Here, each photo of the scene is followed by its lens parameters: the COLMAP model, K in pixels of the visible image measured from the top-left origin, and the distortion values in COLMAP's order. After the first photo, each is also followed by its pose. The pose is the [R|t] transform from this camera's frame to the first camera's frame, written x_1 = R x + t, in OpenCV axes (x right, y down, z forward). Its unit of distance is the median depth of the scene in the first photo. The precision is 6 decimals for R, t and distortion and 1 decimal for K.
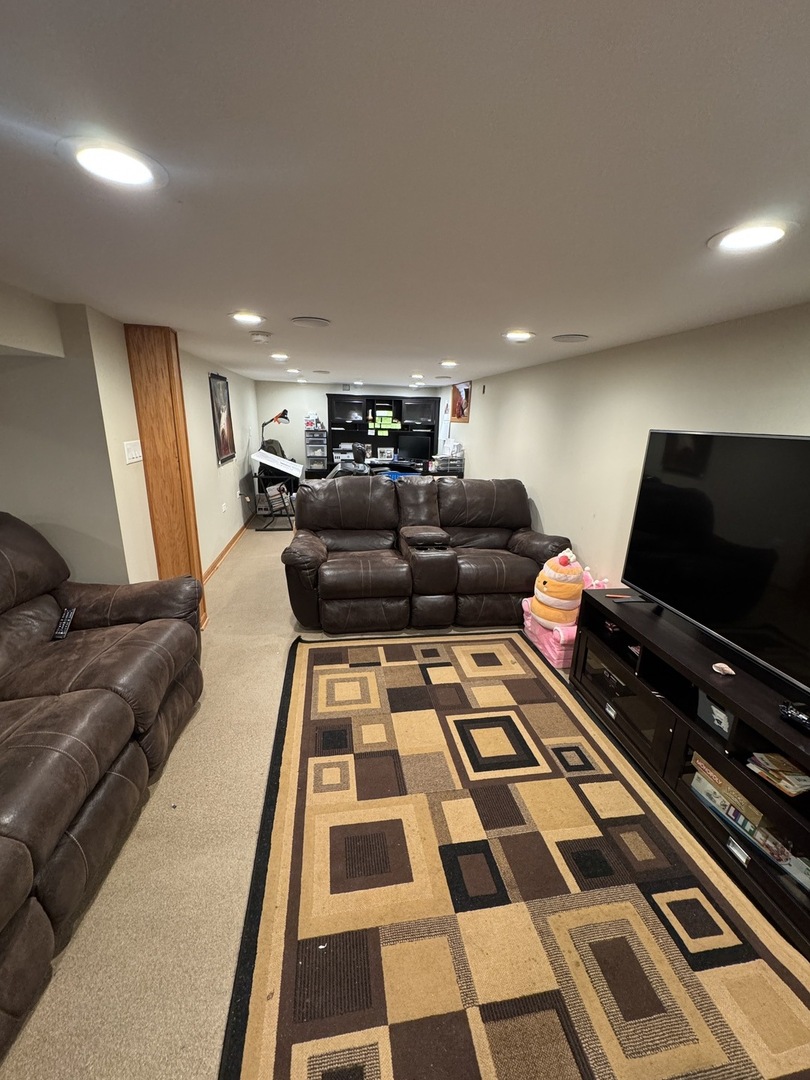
lens RADIAL K [[432.5, 0, 400.0], [0, 432.5, 536.5], [0, 0, 1]] dist [-0.006671, 0.000192]
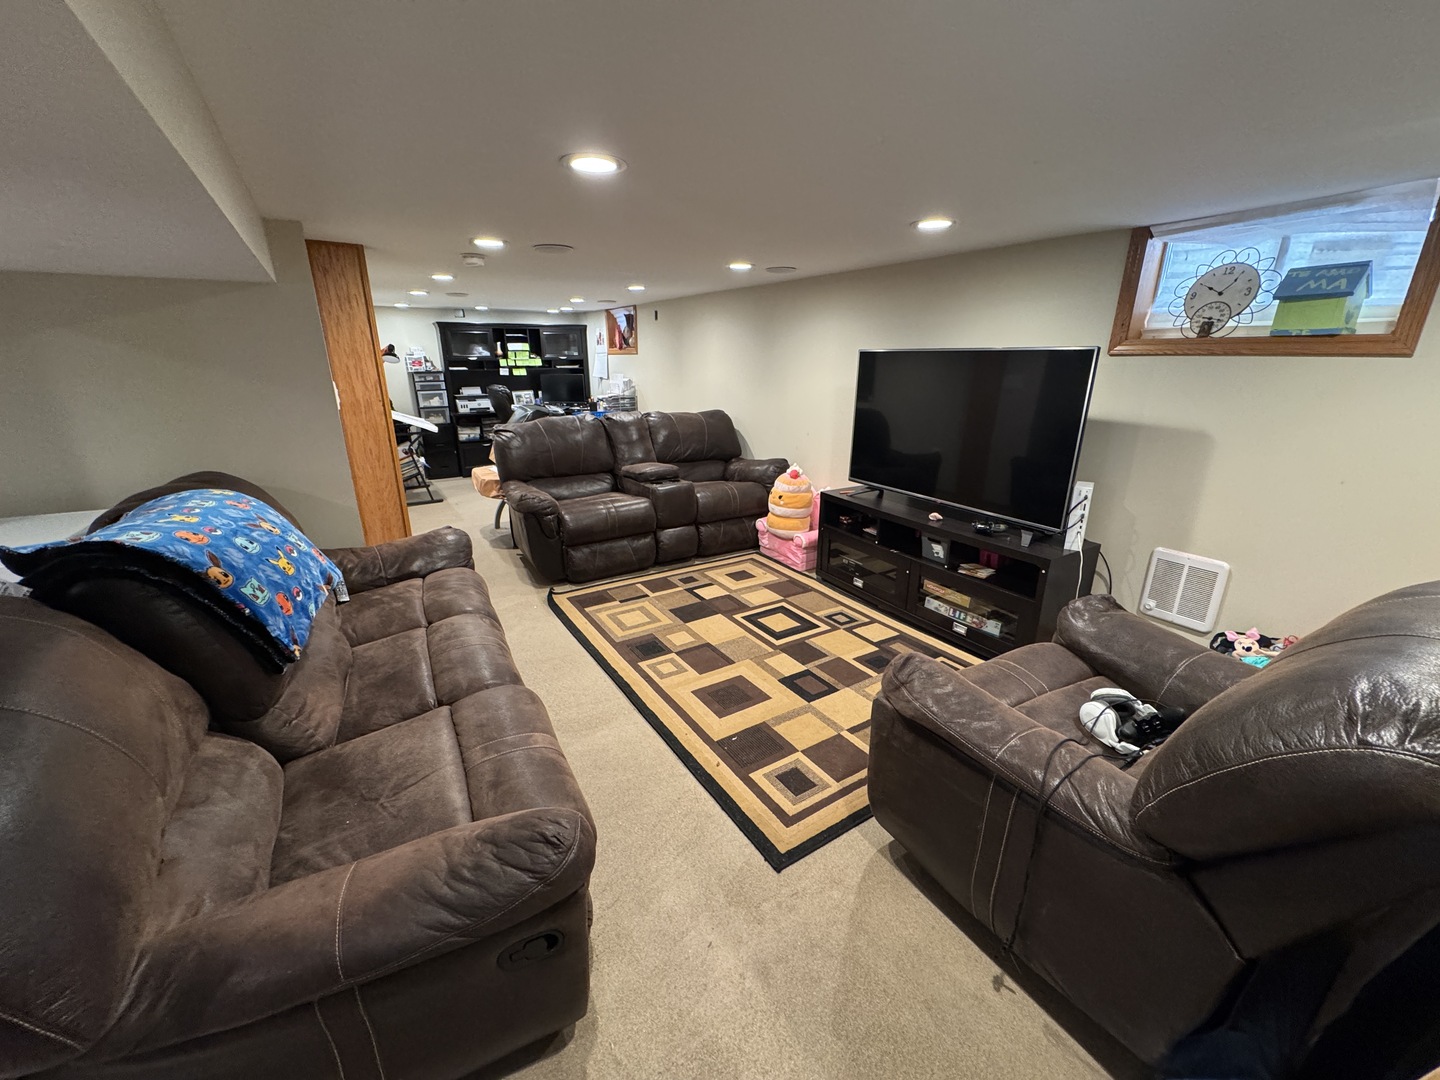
lens RADIAL K [[576.7, 0, 714.8], [0, 576.7, 535.7], [0, 0, 1]] dist [-0.006671, 0.000192]
pose [[0.921560, -0.142948, 0.360961, -0.354304], [0.128107, 0.989638, 0.064850, 0.088212], [-0.366491, -0.013521, 0.930323, -0.288980]]
